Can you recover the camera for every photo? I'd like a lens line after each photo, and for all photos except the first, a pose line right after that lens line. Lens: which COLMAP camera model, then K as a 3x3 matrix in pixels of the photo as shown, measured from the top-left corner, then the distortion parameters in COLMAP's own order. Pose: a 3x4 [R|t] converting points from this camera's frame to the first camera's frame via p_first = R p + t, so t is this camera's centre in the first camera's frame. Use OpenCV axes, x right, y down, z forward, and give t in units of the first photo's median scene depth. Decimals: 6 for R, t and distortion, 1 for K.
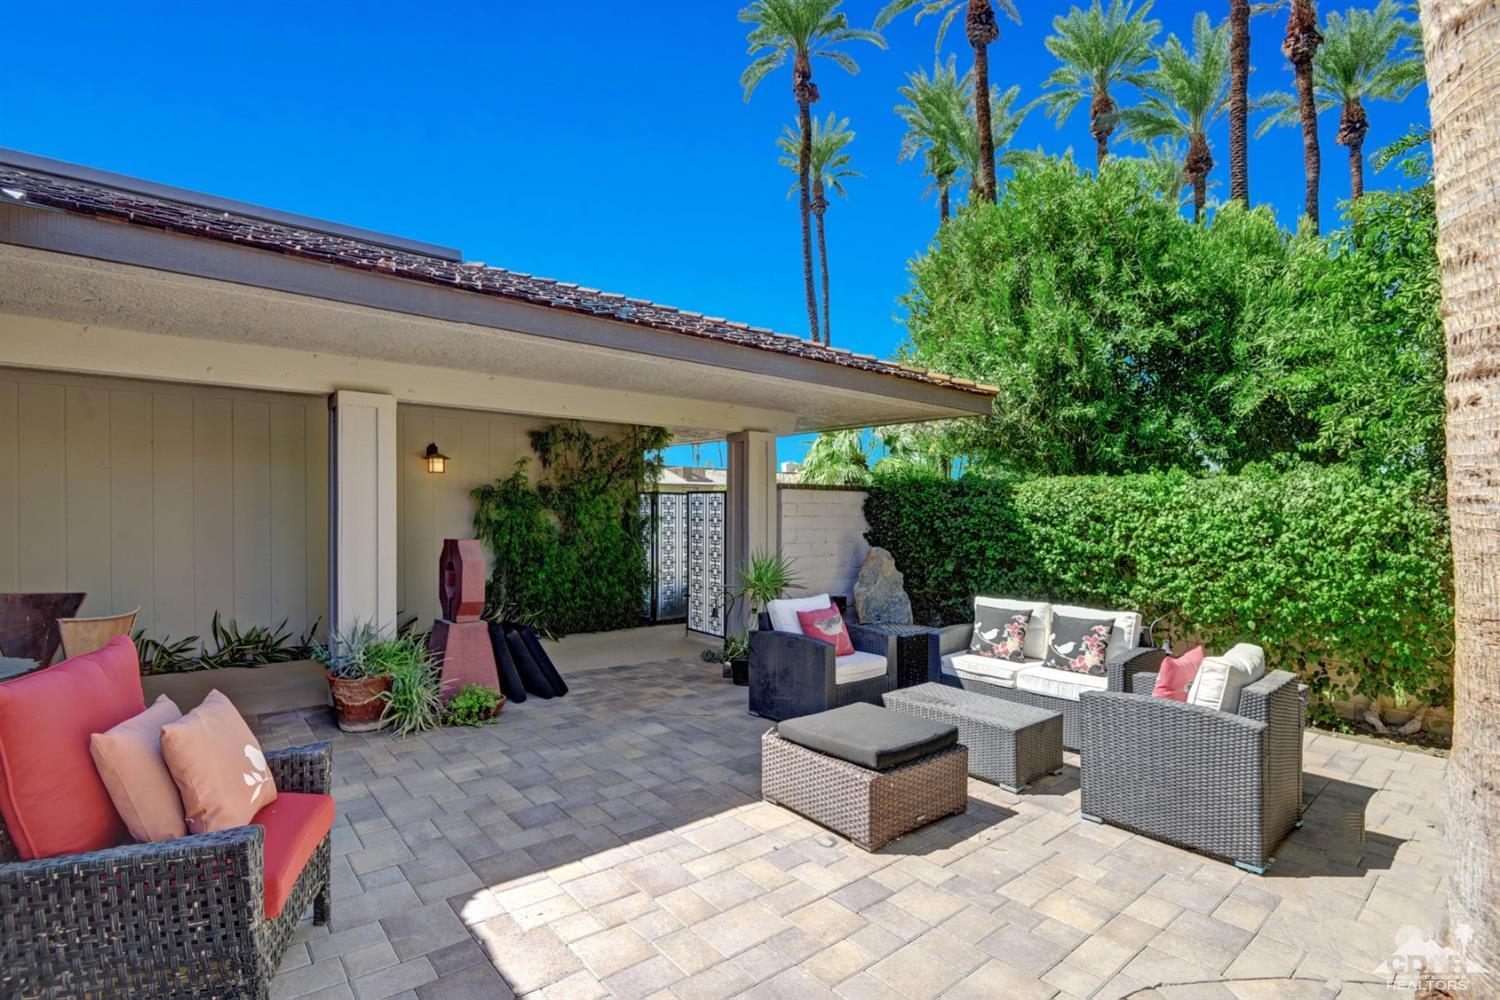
lens RADIAL K [[704.6, 0, 742.5], [0, 704.6, 498.9], [0, 0, 1]] dist [0.001004, -0.032925]
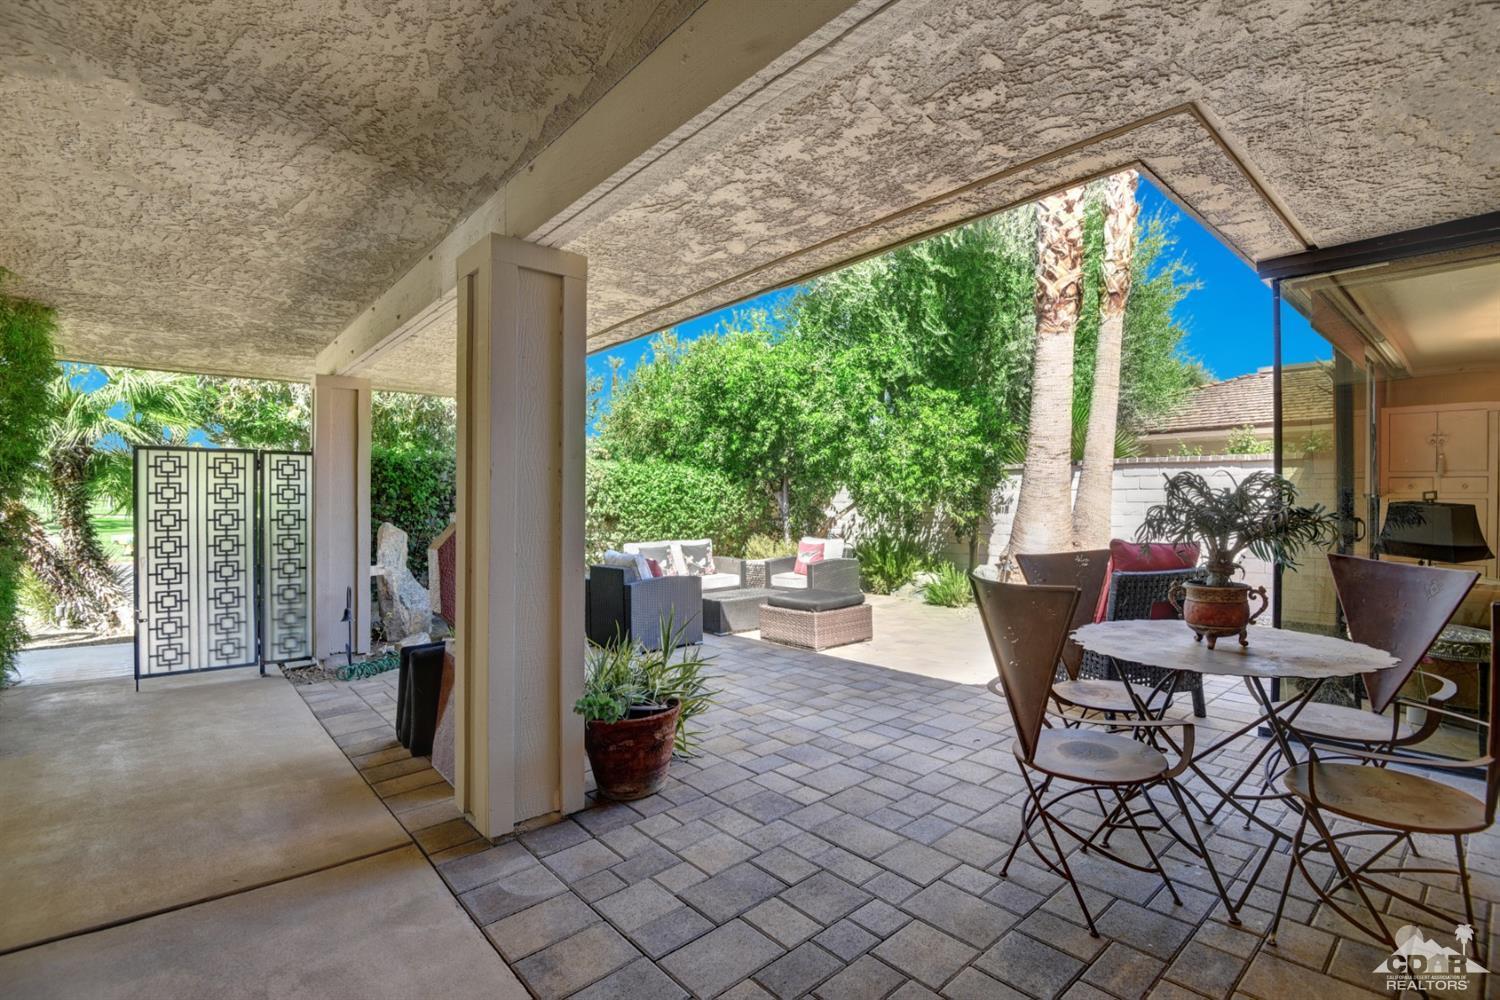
lens RADIAL K [[704.6, 0, 742.5], [0, 704.6, 498.9], [0, 0, 1]] dist [0.001004, -0.032925]
pose [[-0.033590, -0.005273, 0.999422, -1.071657], [-0.013239, 0.999901, 0.004831, 0.039853], [-0.999348, -0.013069, -0.033657, 0.815281]]
